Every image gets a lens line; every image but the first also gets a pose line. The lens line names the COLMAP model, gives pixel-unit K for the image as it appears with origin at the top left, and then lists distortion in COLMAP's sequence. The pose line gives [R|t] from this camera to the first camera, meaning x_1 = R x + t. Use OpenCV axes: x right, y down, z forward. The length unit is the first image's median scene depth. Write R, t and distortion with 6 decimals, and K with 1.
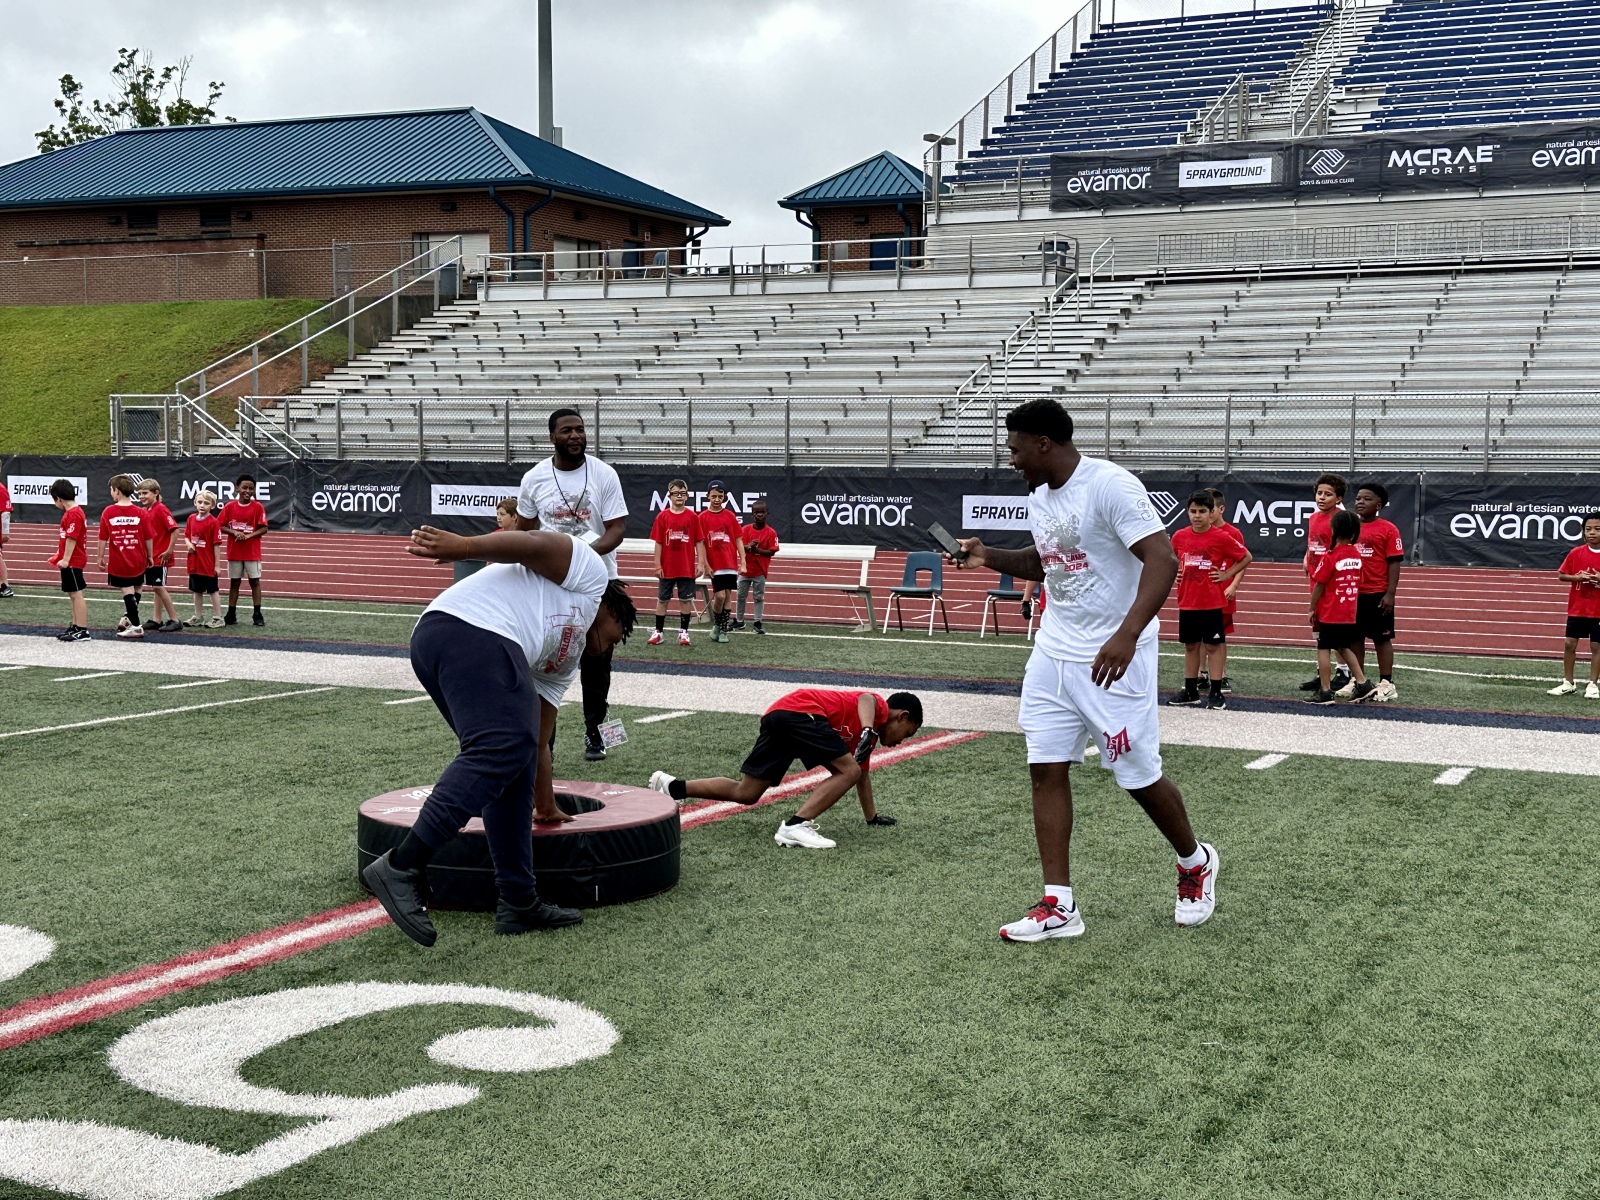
lens RADIAL K [[2080.5, 0, 818.8], [0, 2080.5, 718.0], [0, 0, 1]] dist [0.072696, 0.000000]
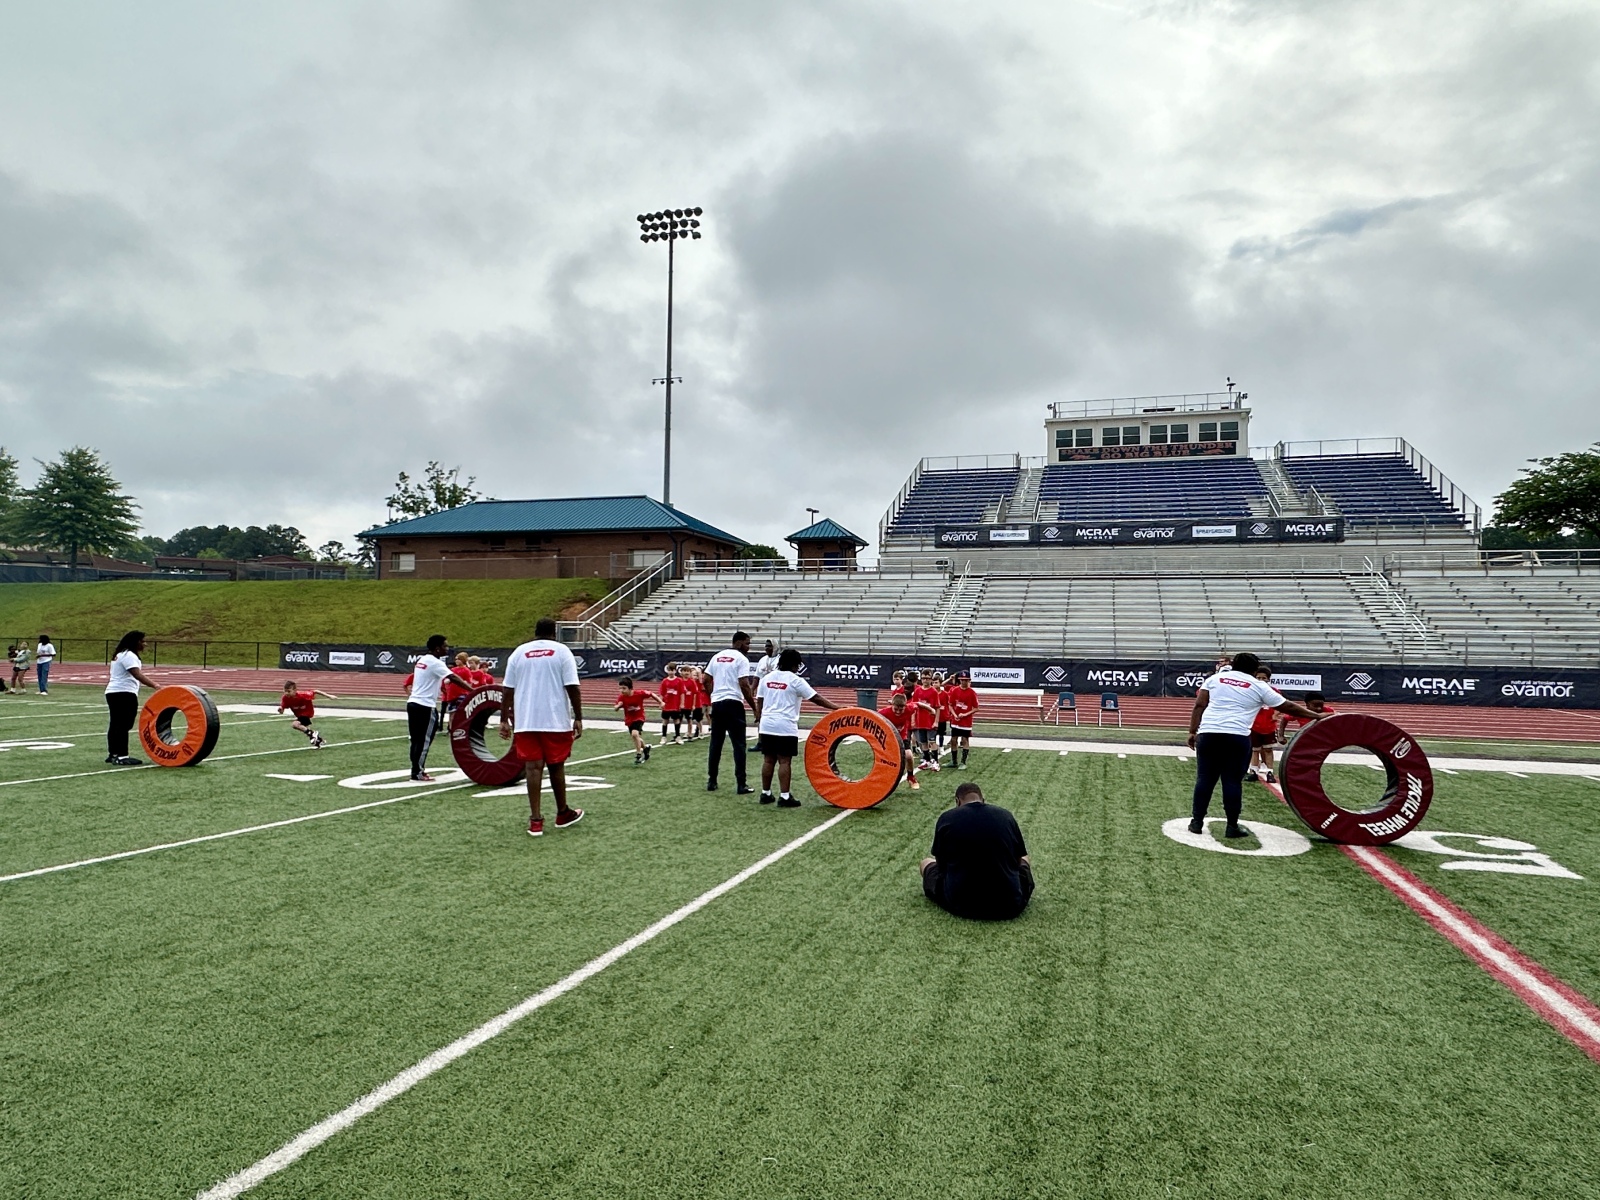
lens RADIAL K [[977.5, 0, 791.5], [0, 977.5, 606.2], [0, 0, 1]] dist [0.015657, -0.002862]
pose [[0.989216, 0.012152, 0.145961, -0.228935], [0.011601, 0.986921, -0.160790, 0.001387], [-0.146006, 0.160749, 0.976136, -0.062153]]
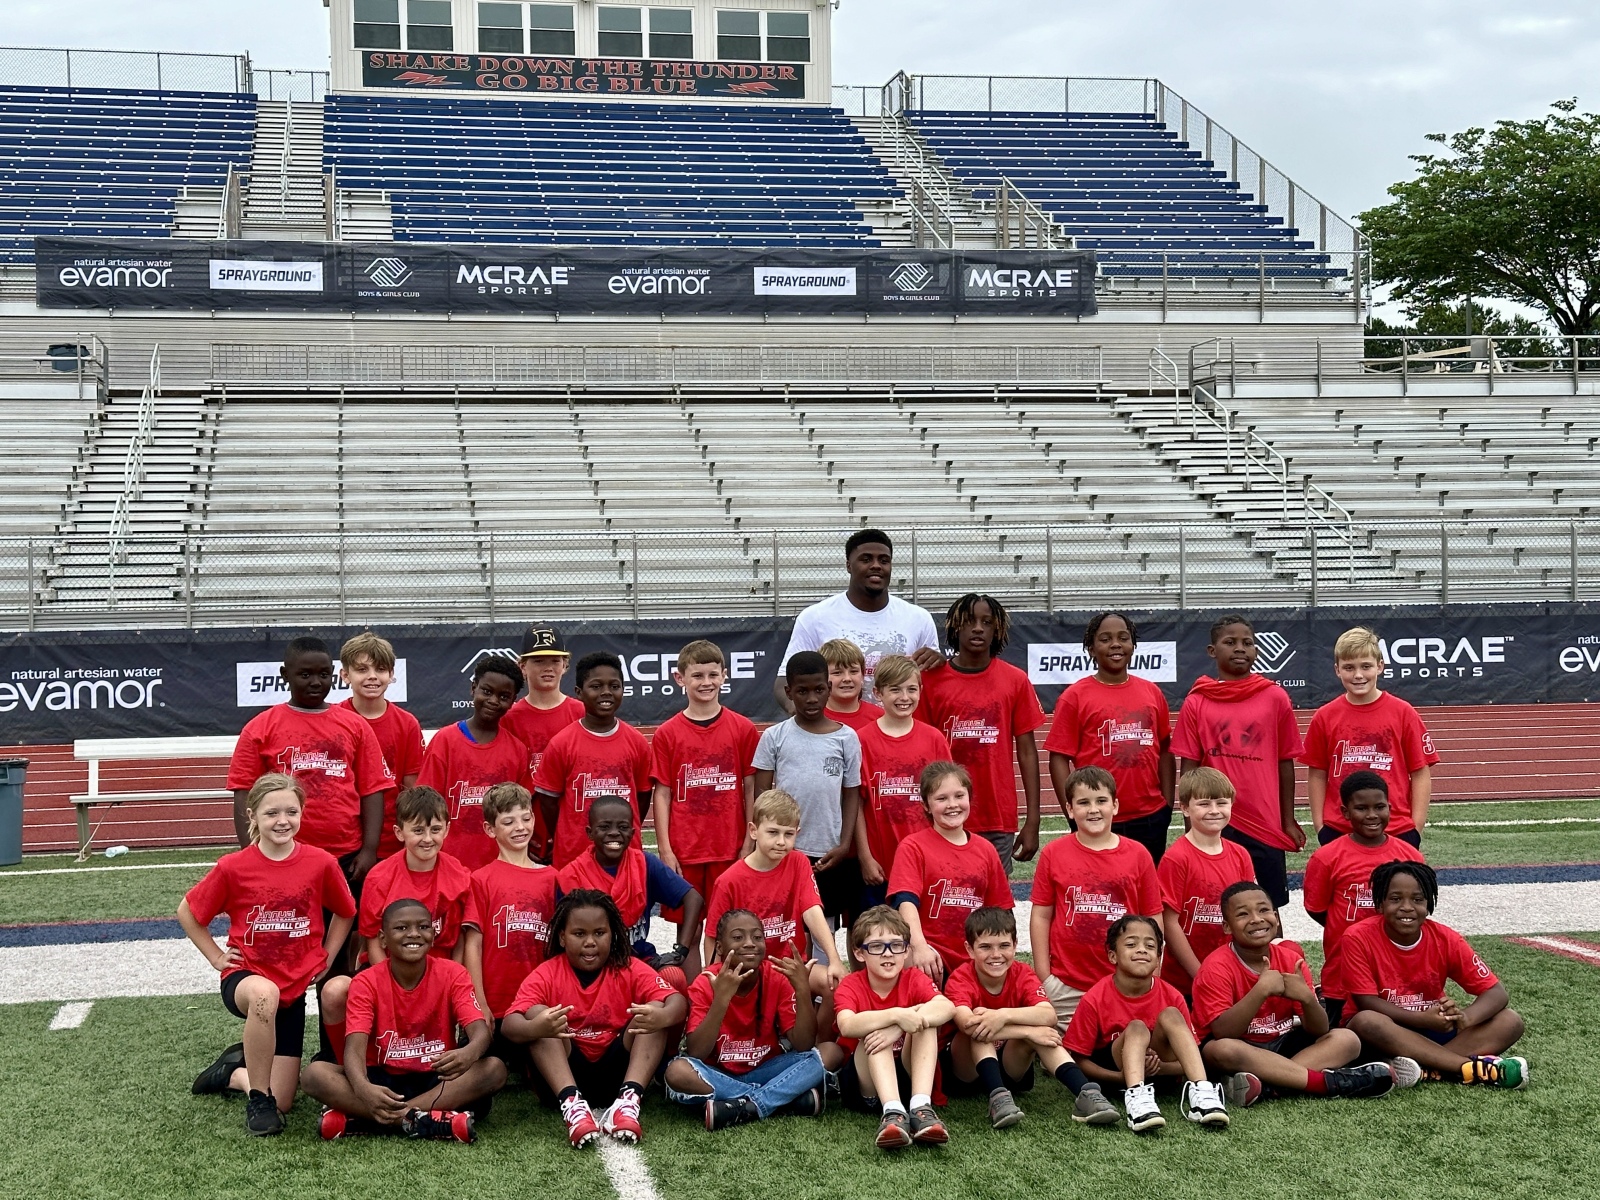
lens RADIAL K [[2452.5, 0, 787.3], [0, 2452.5, 545.4], [0, 0, 1]] dist [0.208832, 0.000000]
pose [[0.806993, -0.009526, 0.590484, -0.231990], [0.098793, 0.987958, -0.119079, -0.015659], [-0.582238, 0.154431, 0.798216, 0.108545]]
